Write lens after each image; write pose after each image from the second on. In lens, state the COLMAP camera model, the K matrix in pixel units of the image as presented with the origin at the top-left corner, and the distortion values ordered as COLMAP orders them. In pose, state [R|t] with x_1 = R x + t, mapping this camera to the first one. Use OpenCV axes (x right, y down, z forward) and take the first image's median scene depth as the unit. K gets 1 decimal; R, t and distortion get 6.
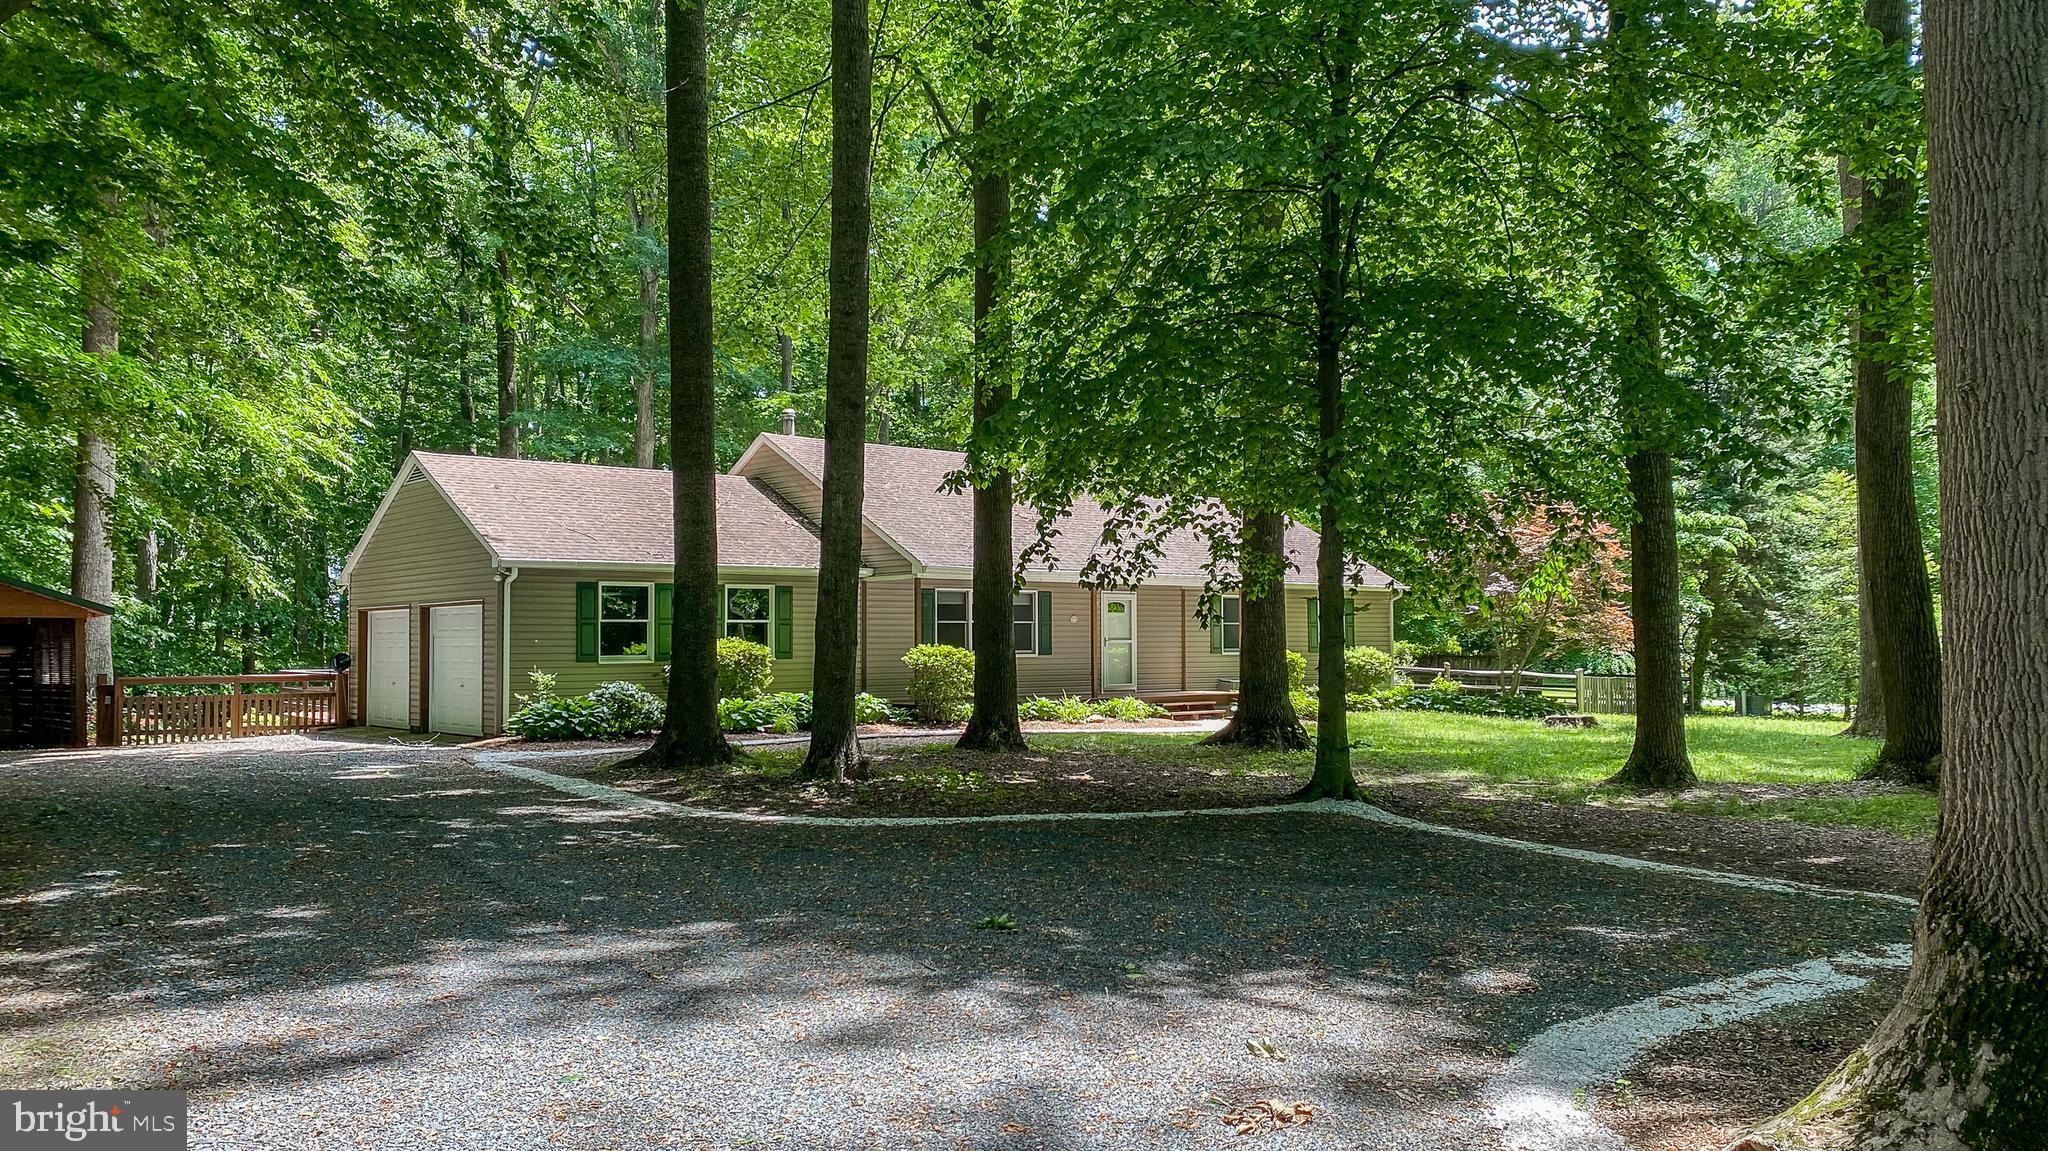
lens RADIAL K [[1647.2, 0, 1035.3], [0, 1647.2, 583.1], [0, 0, 1]] dist [0.003639, -0.004239]
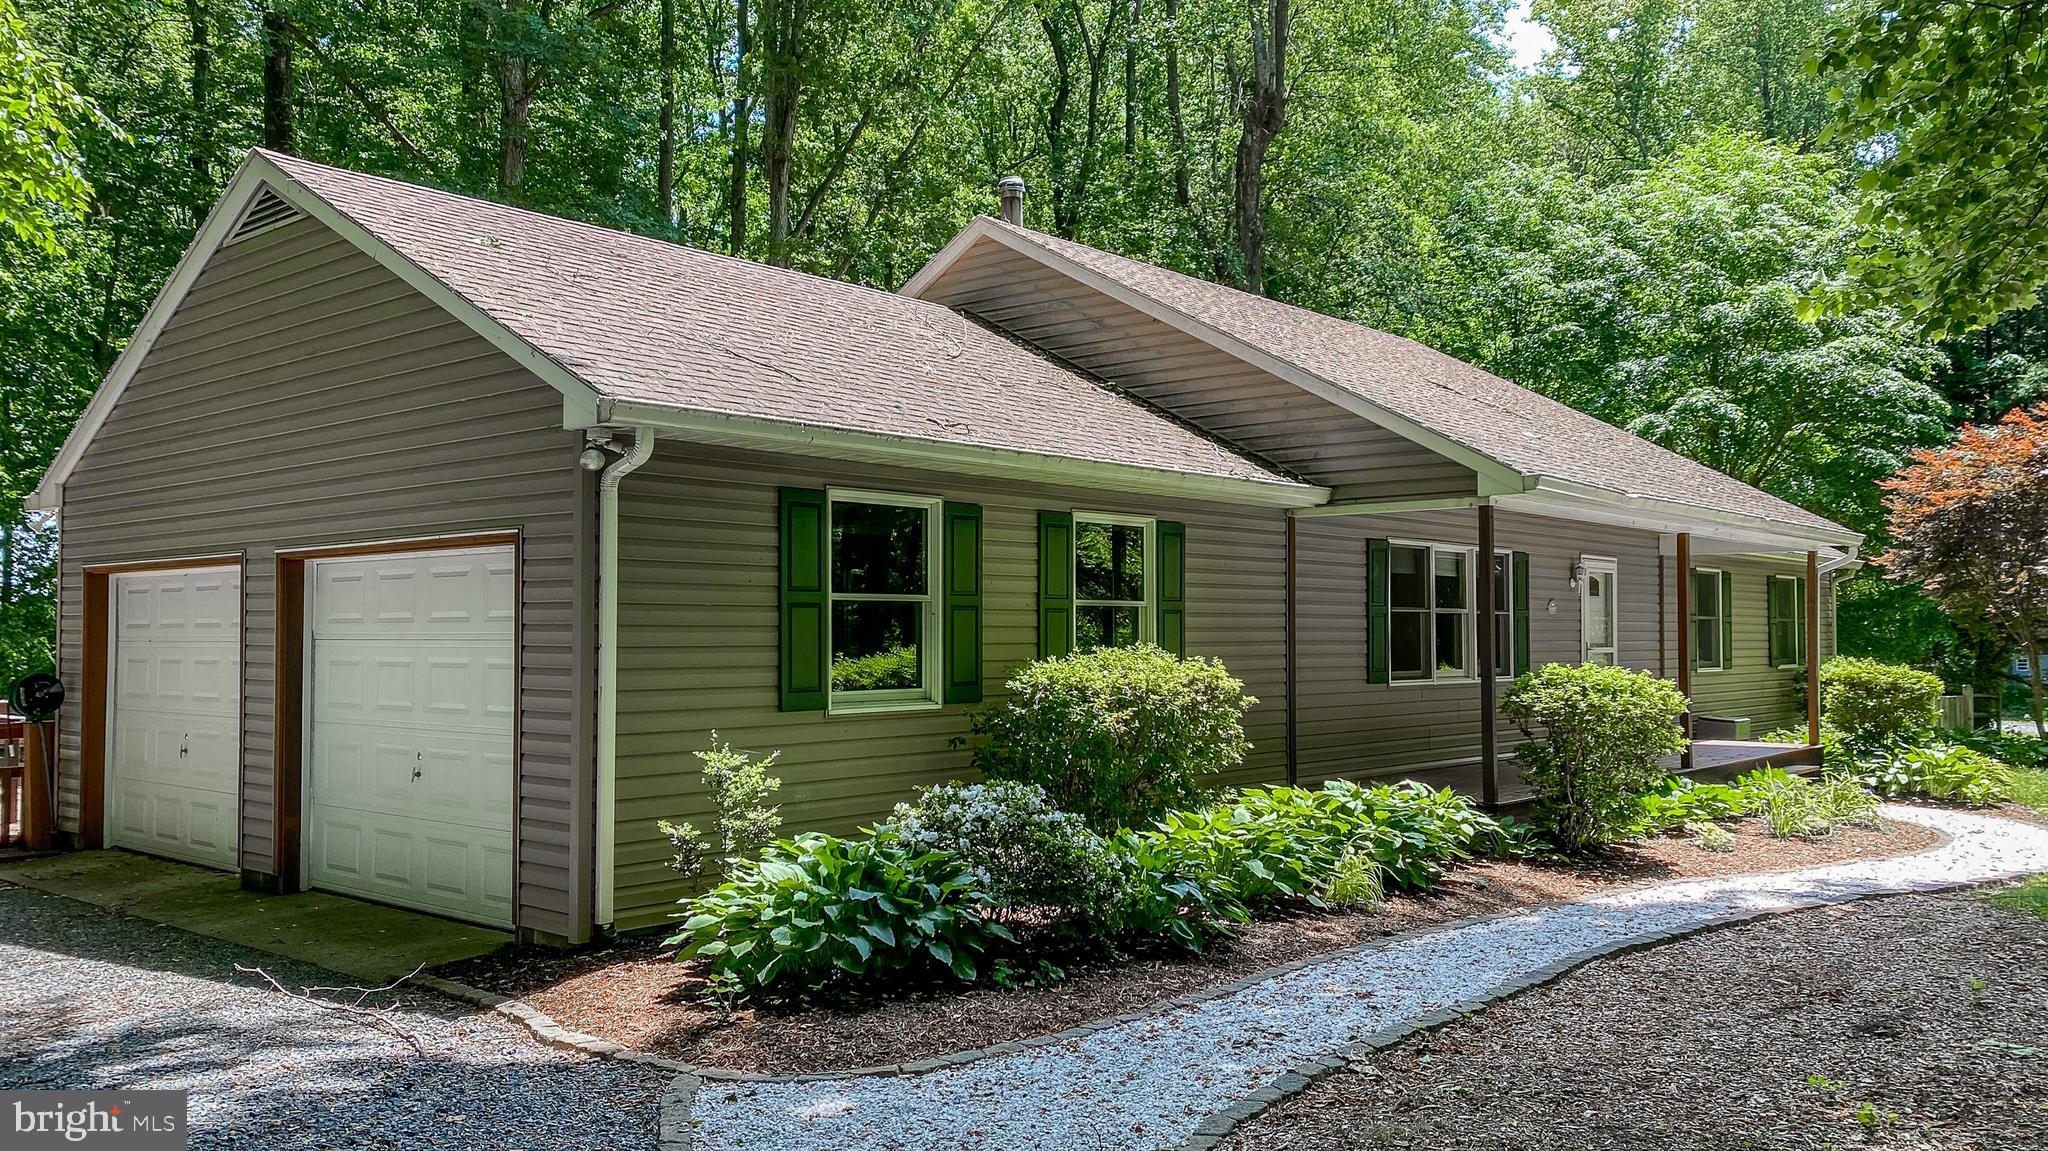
lens RADIAL K [[1647.2, 0, 1010.0], [0, 1647.2, 570.9], [0, 0, 1]] dist [0.003639, -0.004239]
pose [[0.987692, 0.011831, 0.155963, -0.276872], [-0.011278, 0.999927, -0.004433, 0.017910], [-0.156004, 0.002619, 0.987753, 0.624451]]
